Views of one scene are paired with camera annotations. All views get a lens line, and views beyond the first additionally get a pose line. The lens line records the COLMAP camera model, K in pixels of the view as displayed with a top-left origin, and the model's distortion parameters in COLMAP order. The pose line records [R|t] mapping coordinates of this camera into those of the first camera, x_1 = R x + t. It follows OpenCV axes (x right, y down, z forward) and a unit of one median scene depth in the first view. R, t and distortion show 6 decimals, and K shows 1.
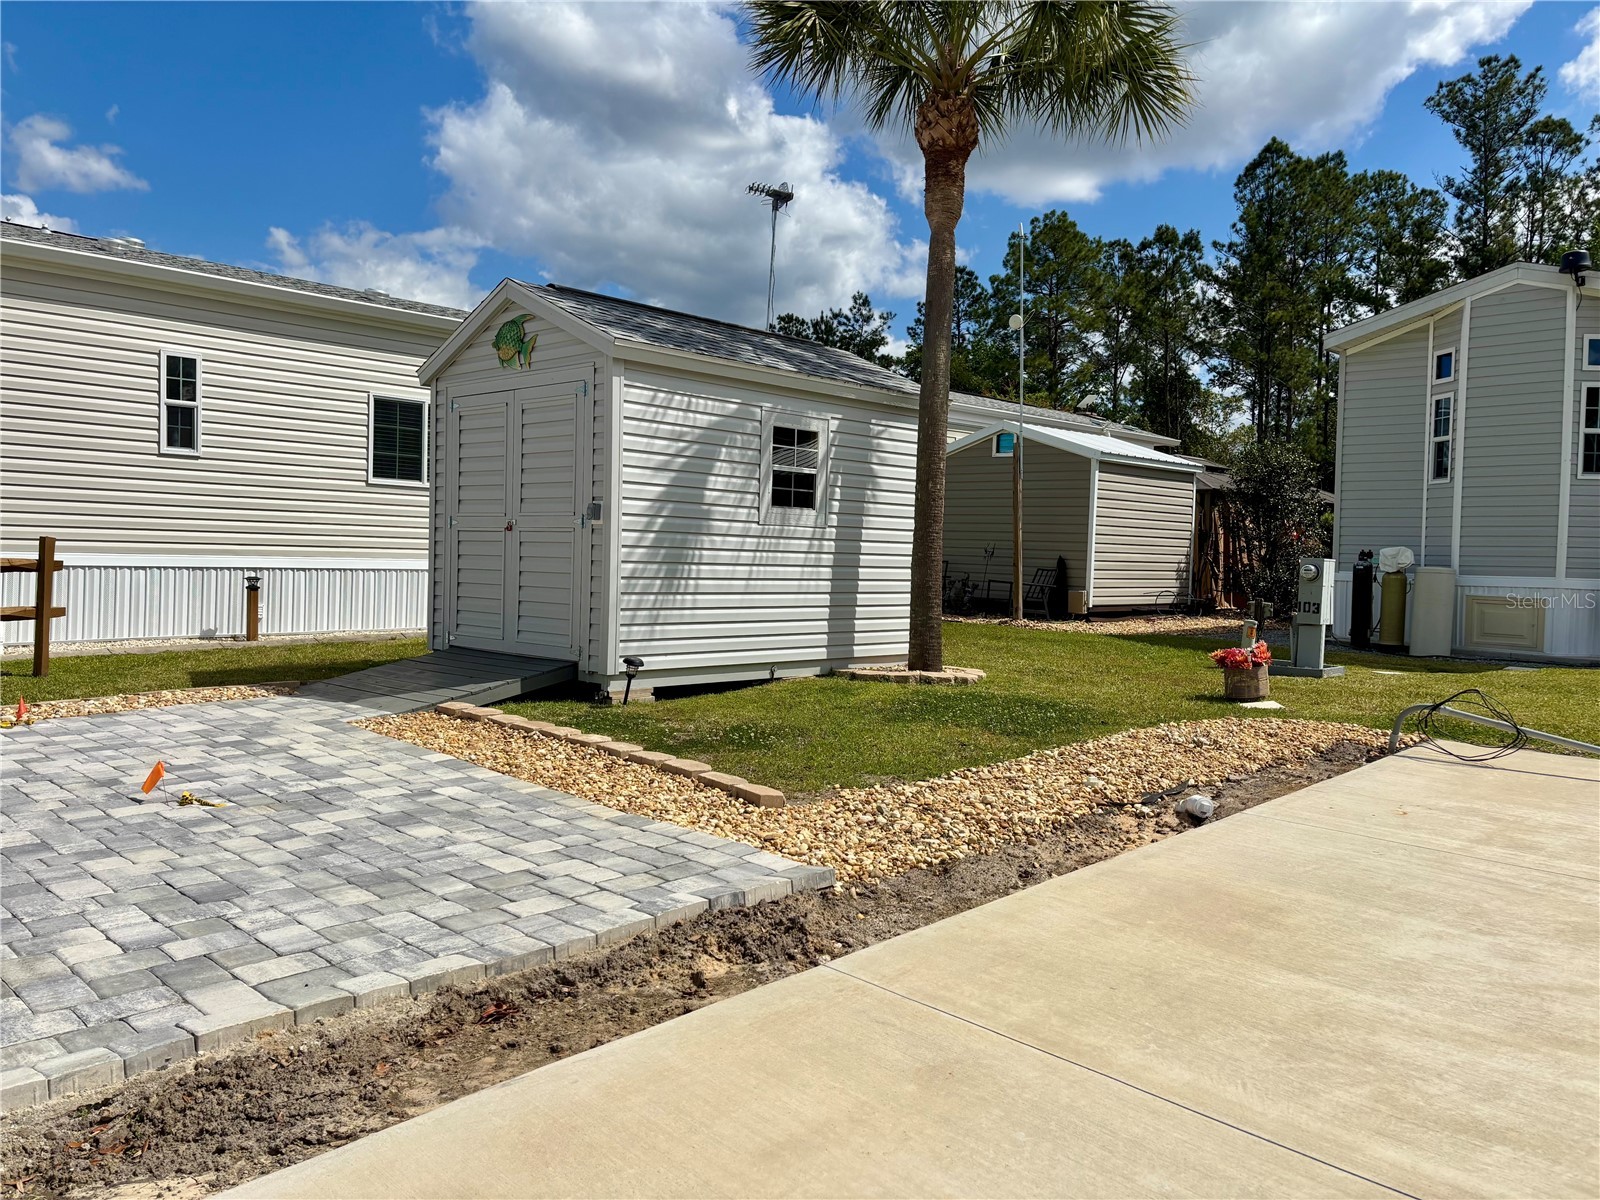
lens RADIAL K [[1198.3, 0, 800.0], [0, 1198.3, 600.0], [0, 0, 1]] dist [0.053217, -0.045022]
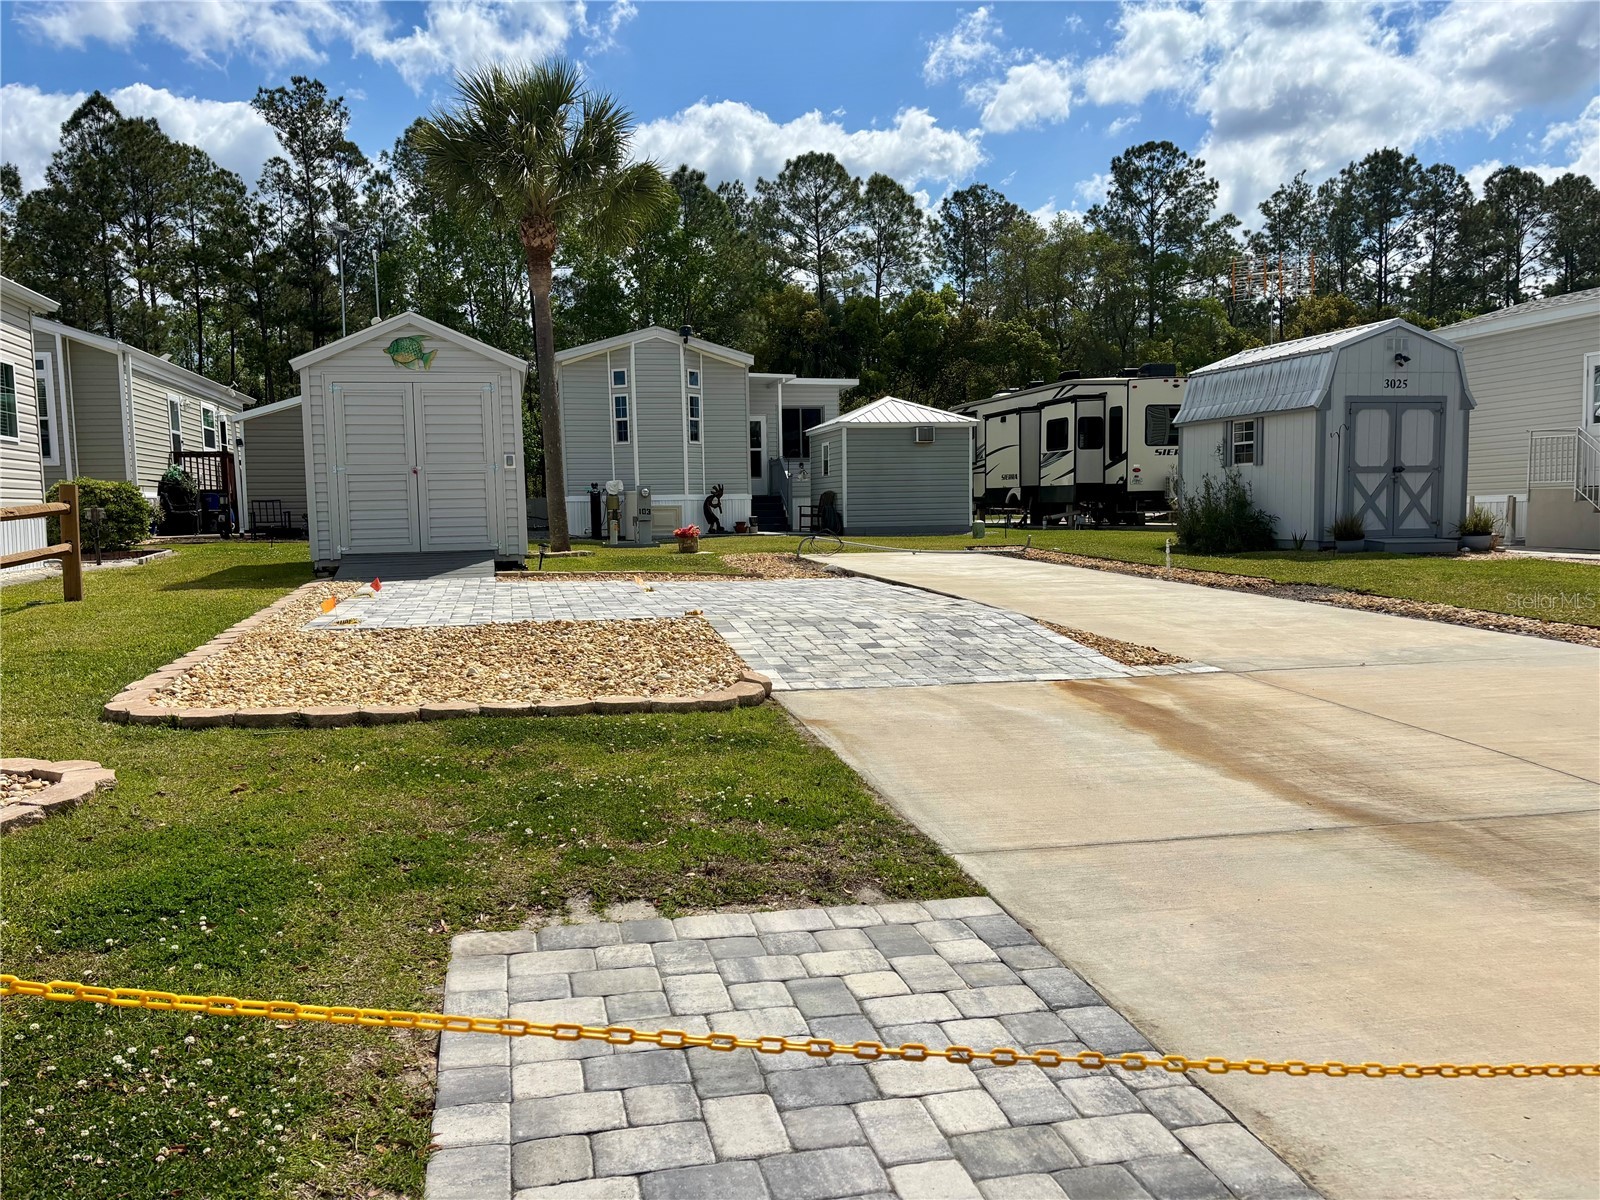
lens RADIAL K [[1198.3, 0, 800.0], [0, 1198.3, 600.0], [0, 0, 1]] dist [0.053217, -0.045022]
pose [[0.544603, -0.107494, 0.831777, -0.820447], [0.073372, 0.994056, 0.080425, 0.009574], [-0.835479, 0.017229, 0.549253, -0.187175]]
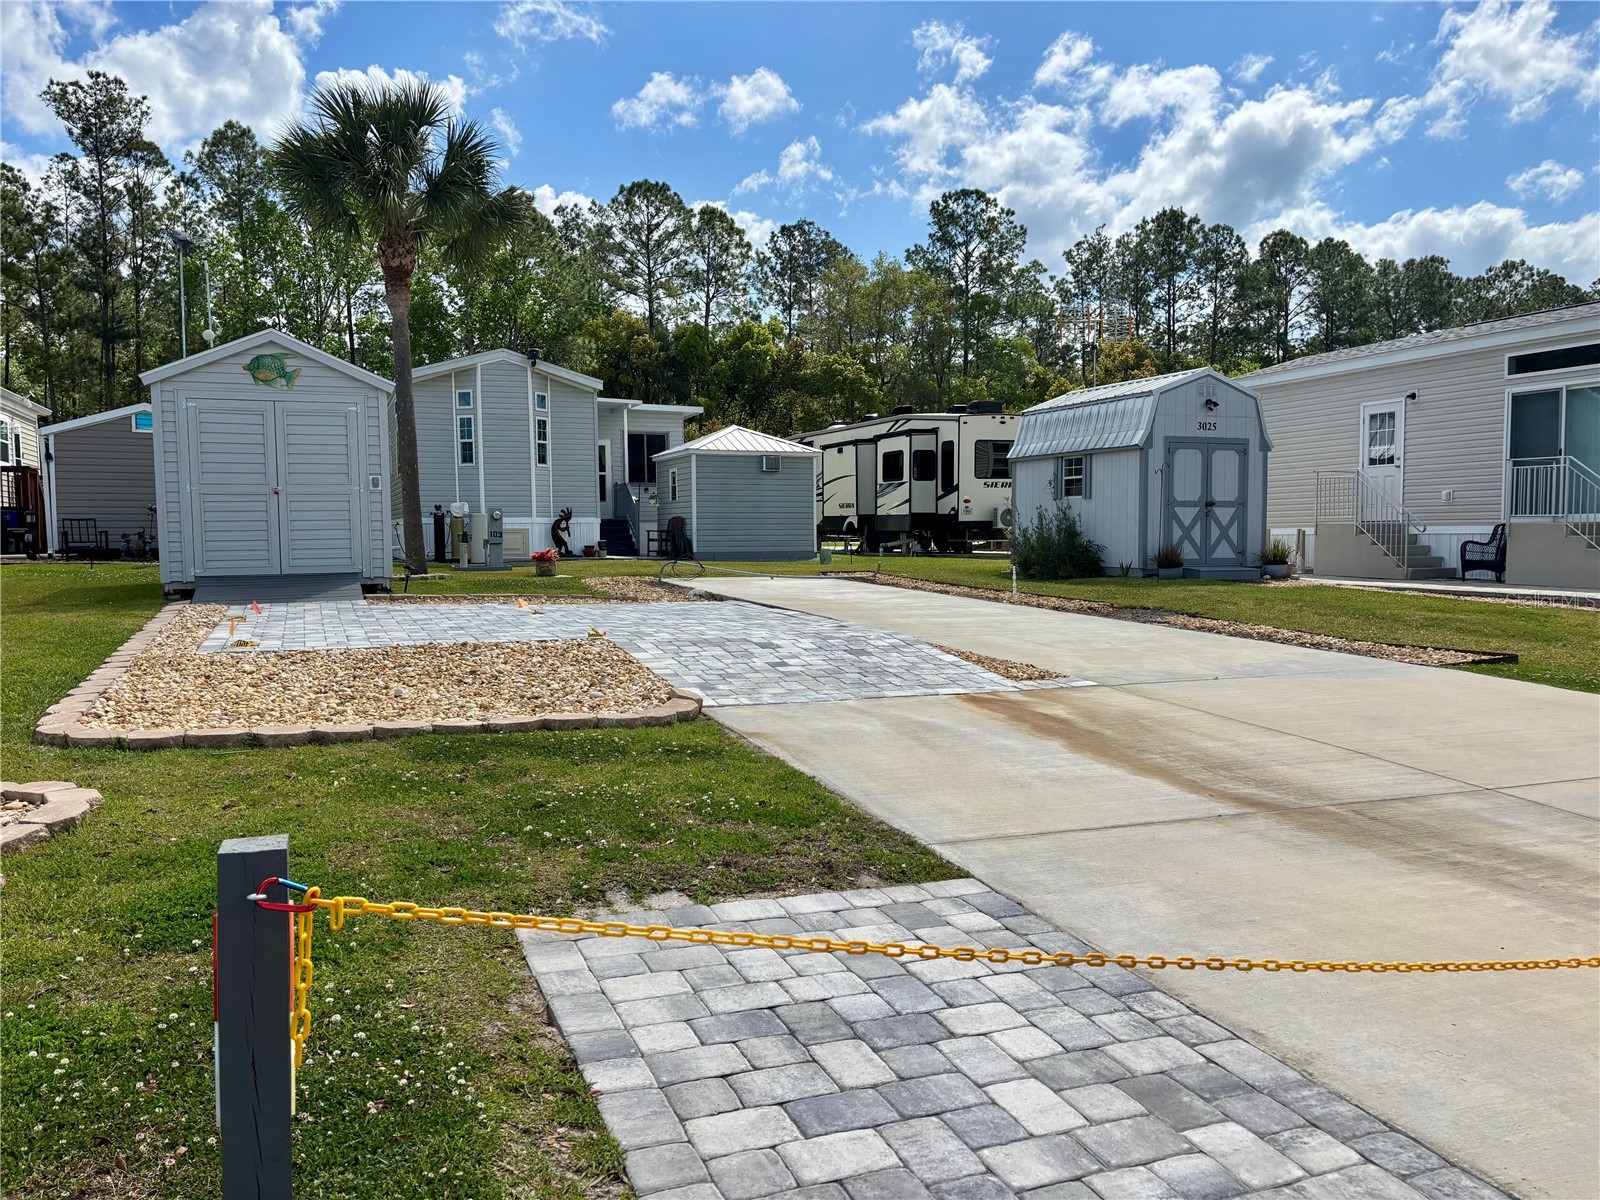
lens RADIAL K [[1198.3, 0, 800.0], [0, 1198.3, 600.0], [0, 0, 1]] dist [0.053217, -0.045022]
pose [[0.409606, -0.089365, 0.907875, -0.874103], [0.061701, 0.995625, 0.070165, 0.005263], [-0.910173, 0.027277, 0.413329, -0.159656]]
